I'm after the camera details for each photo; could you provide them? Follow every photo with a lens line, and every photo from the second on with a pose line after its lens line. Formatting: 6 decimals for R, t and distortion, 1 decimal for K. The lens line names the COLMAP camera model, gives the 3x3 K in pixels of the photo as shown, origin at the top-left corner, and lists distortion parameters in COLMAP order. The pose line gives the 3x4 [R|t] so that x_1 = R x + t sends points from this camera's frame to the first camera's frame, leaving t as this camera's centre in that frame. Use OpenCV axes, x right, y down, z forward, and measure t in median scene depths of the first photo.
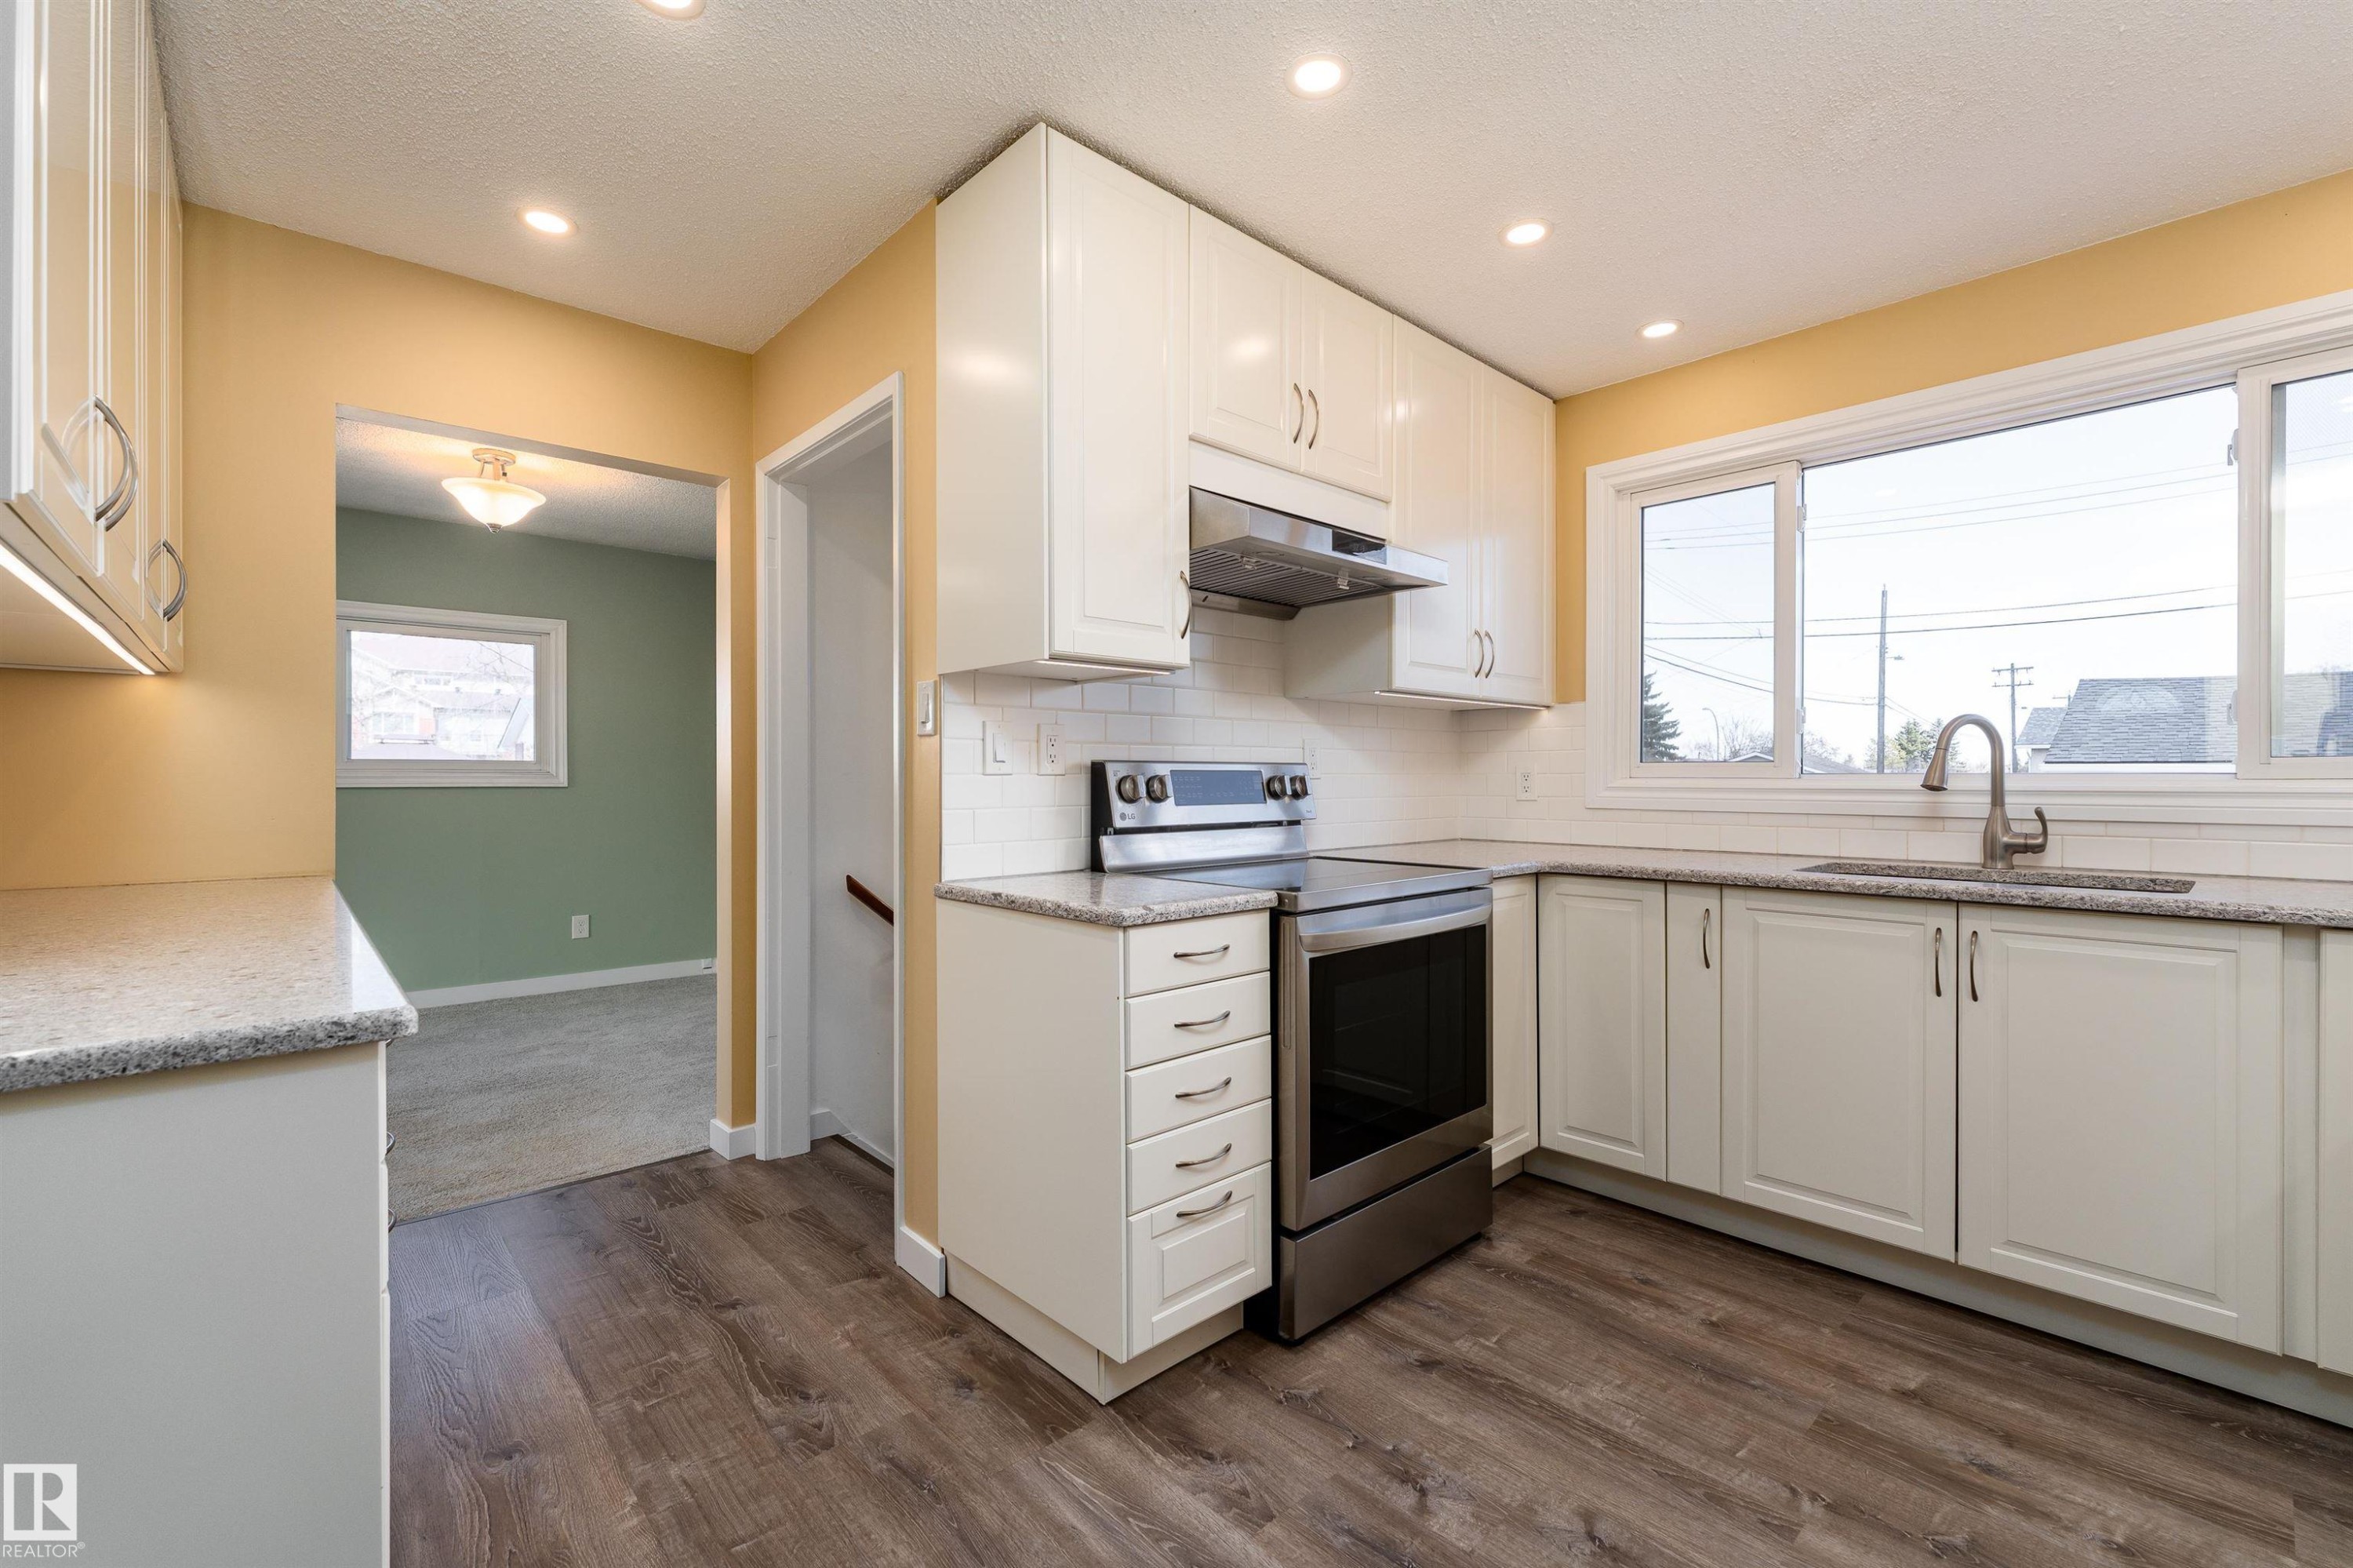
lens RADIAL K [[1019.9, 0, 1172.4], [0, 1019.9, 773.8], [0, 0, 1]] dist [-0.002591, -0.000509]
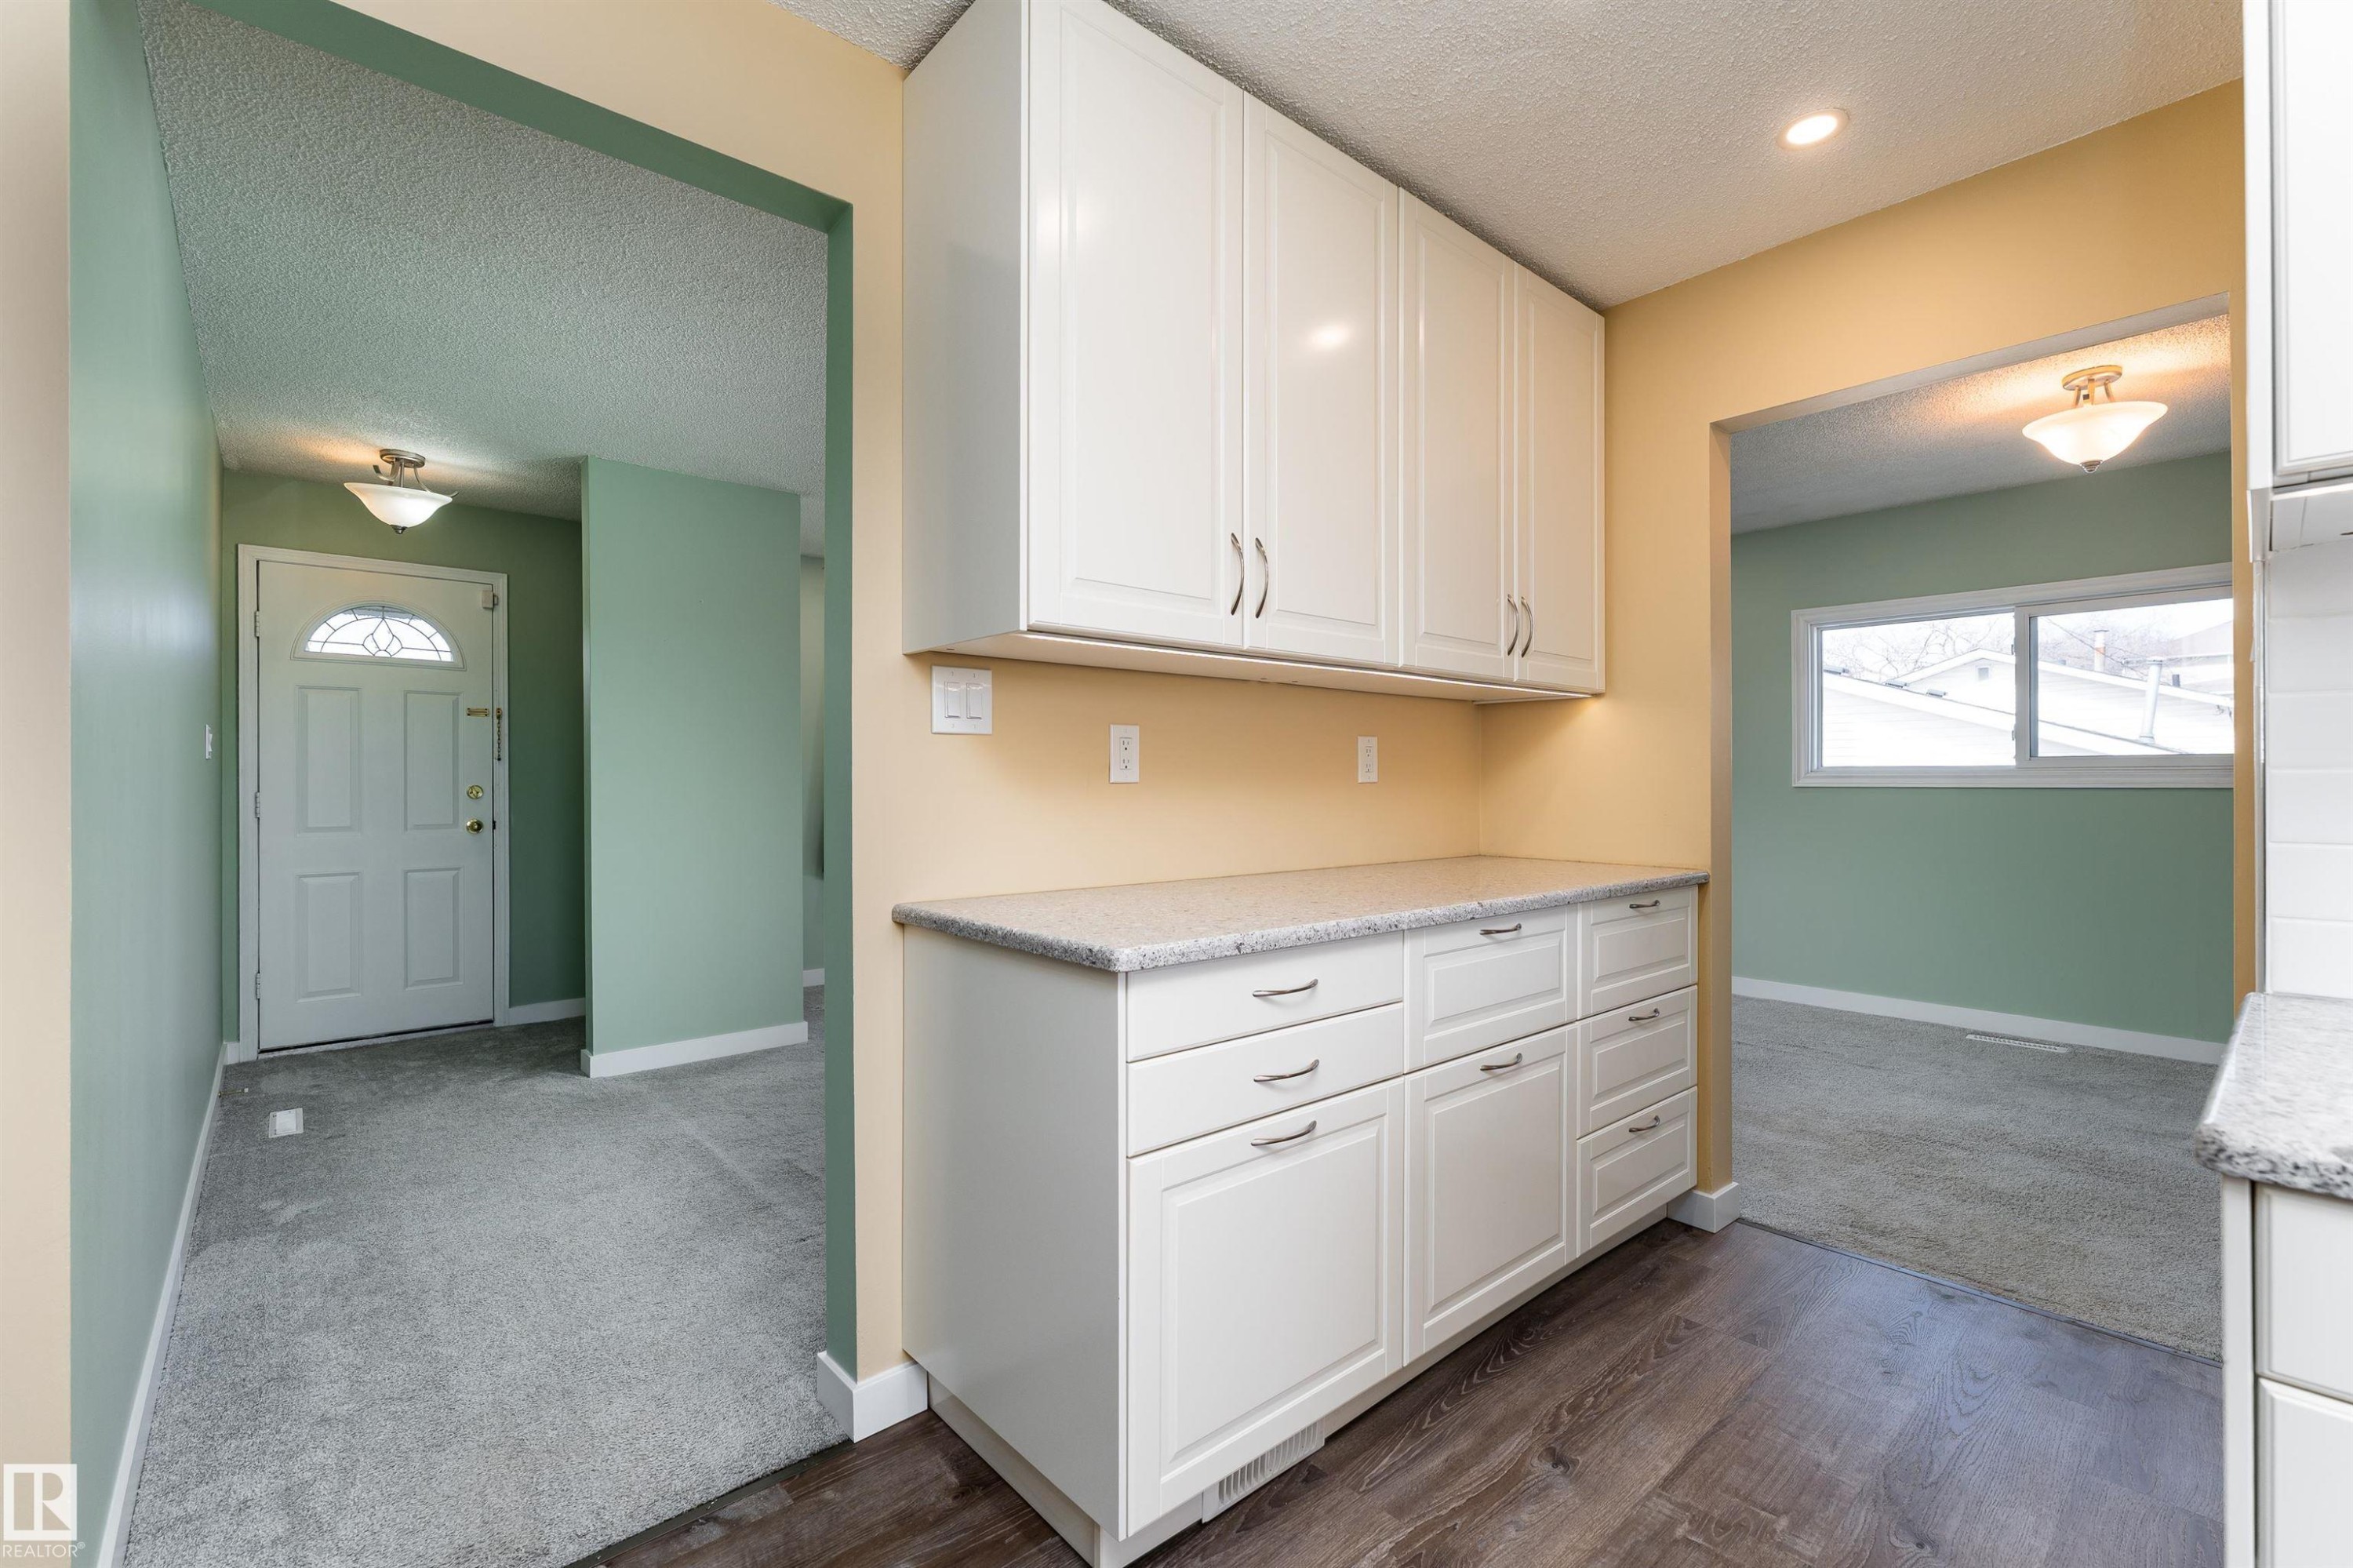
lens RADIAL K [[1019.9, 0, 1172.4], [0, 1019.9, 773.8], [0, 0, 1]] dist [-0.002591, -0.000509]
pose [[-0.023466, -0.003843, -0.999717, 0.310629], [0.002491, 0.999989, -0.003903, 0.004793], [0.999722, -0.002582, -0.023456, 0.586802]]
